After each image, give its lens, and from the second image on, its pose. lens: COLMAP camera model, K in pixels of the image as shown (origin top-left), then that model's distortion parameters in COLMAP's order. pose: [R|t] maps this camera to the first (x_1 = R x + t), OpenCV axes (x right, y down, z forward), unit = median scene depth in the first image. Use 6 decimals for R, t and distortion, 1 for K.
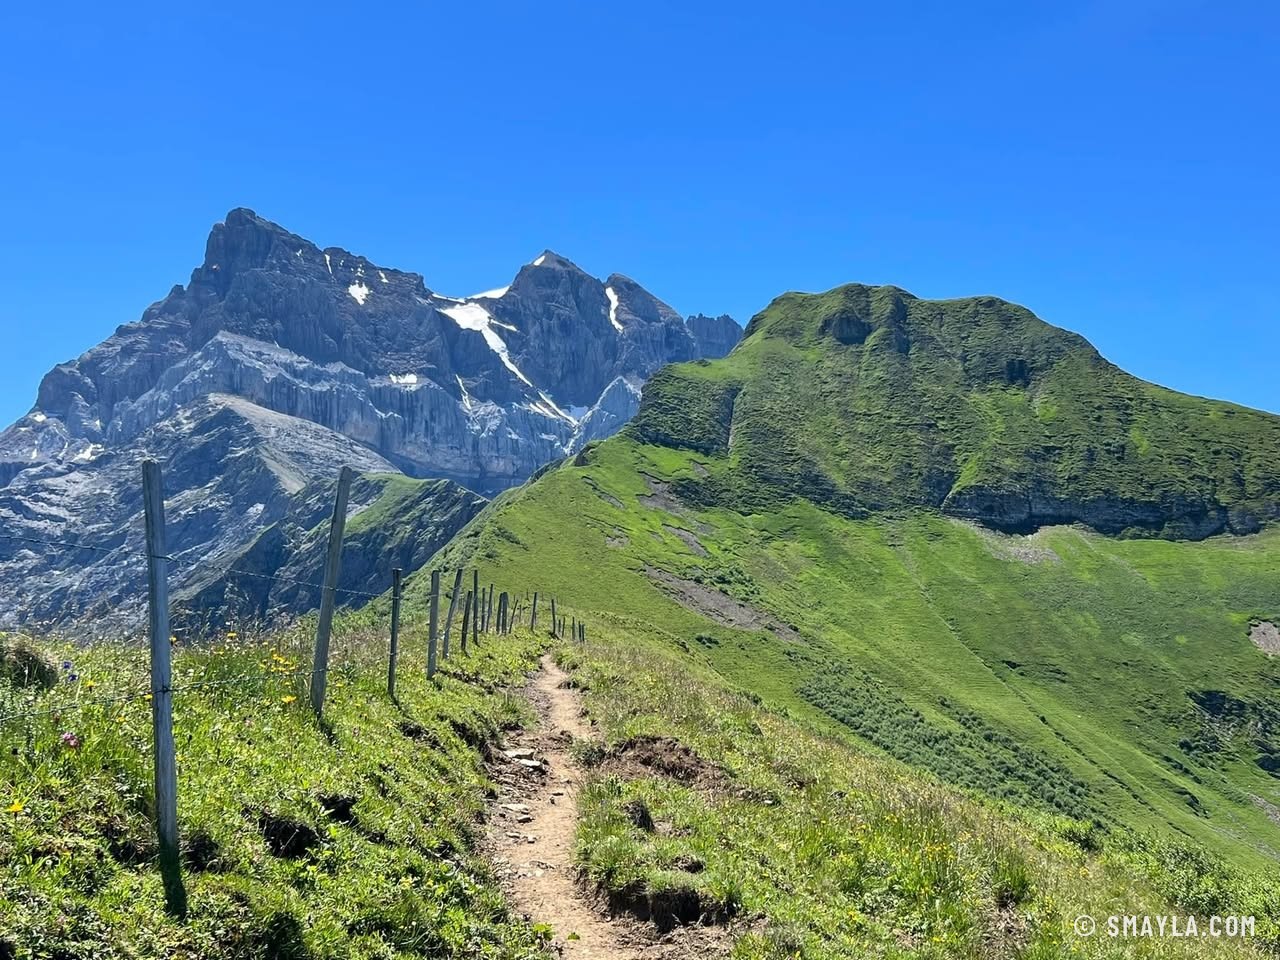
lens RADIAL K [[1581.3, 0, 640.0], [0, 1581.3, 480.0], [0, 0, 1]] dist [0.158981, -0.456602]
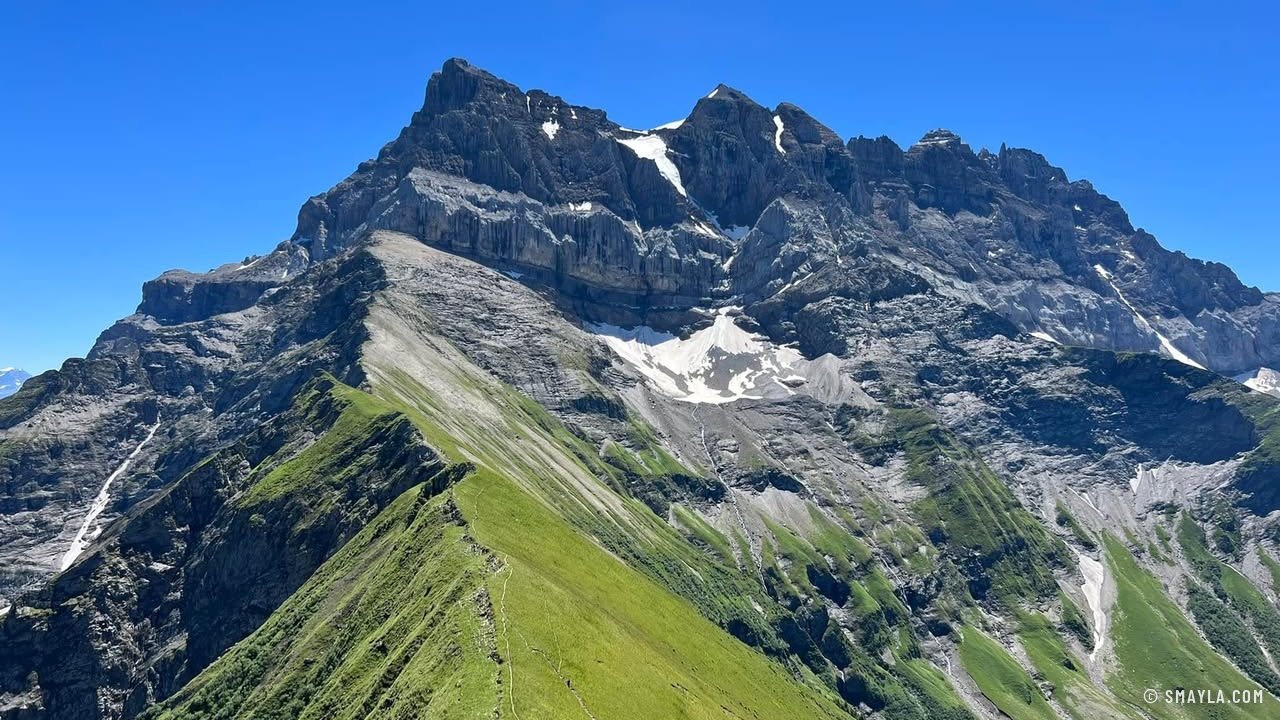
lens RADIAL K [[971.6, 0, 640.0], [0, 971.6, 360.0], [0, 0, 1]] dist [0.114909, -0.130695]
pose [[0.980567, 0.013168, -0.195743, 0.029263], [0.010443, 0.992827, 0.119102, -0.037207], [0.195907, -0.118831, 0.973396, 0.320258]]
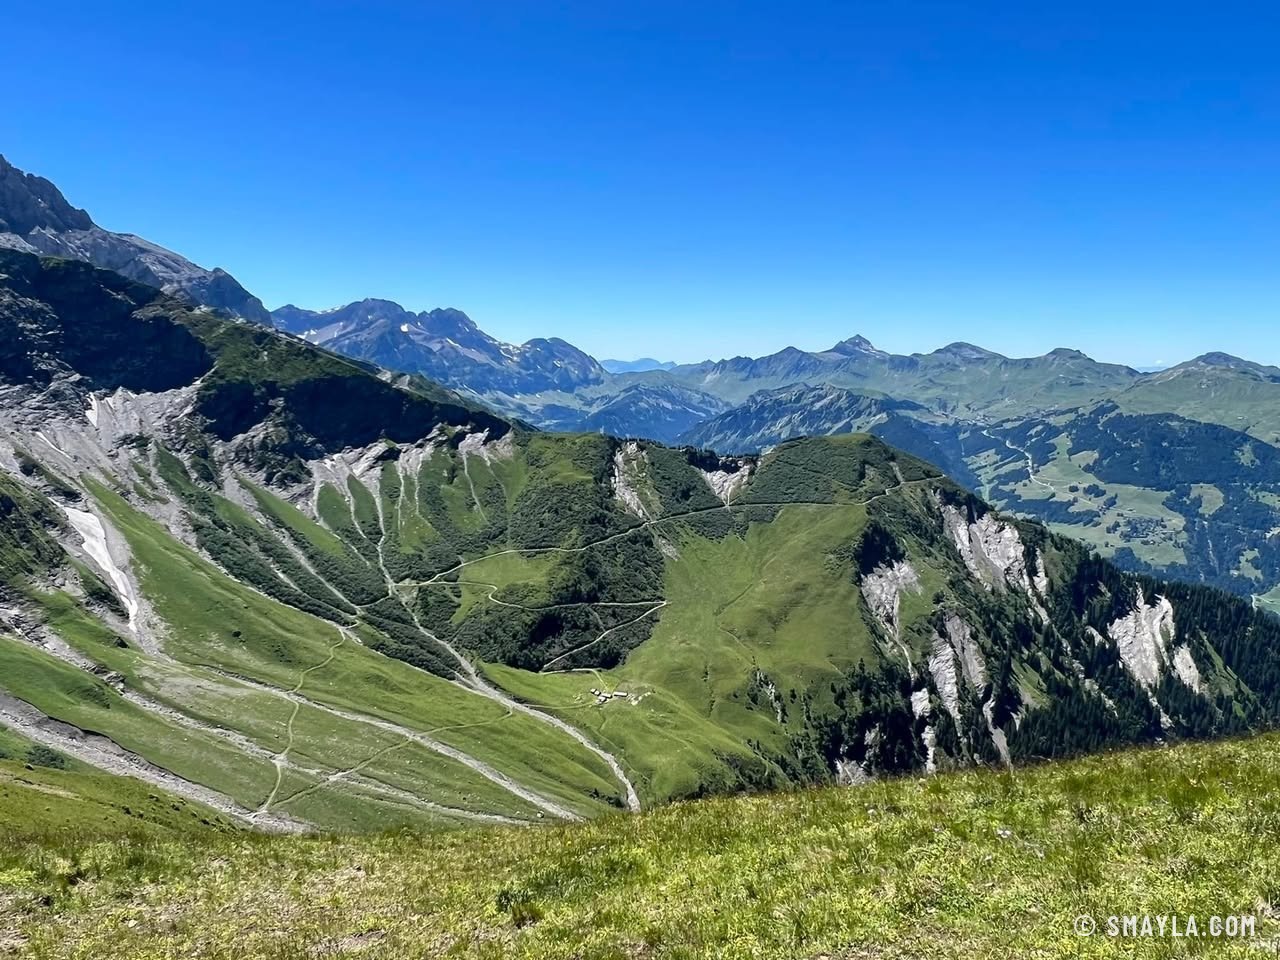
lens RADIAL K [[935.3, 0, 640.0], [0, 935.3, 480.0], [0, 0, 1]] dist [0.004267, 0.003766]
pose [[0.547900, -0.090011, 0.831687, -0.035808], [-0.151726, 0.967013, 0.204612, 0.001164], [-0.822669, -0.238295, 0.516170, 0.463576]]
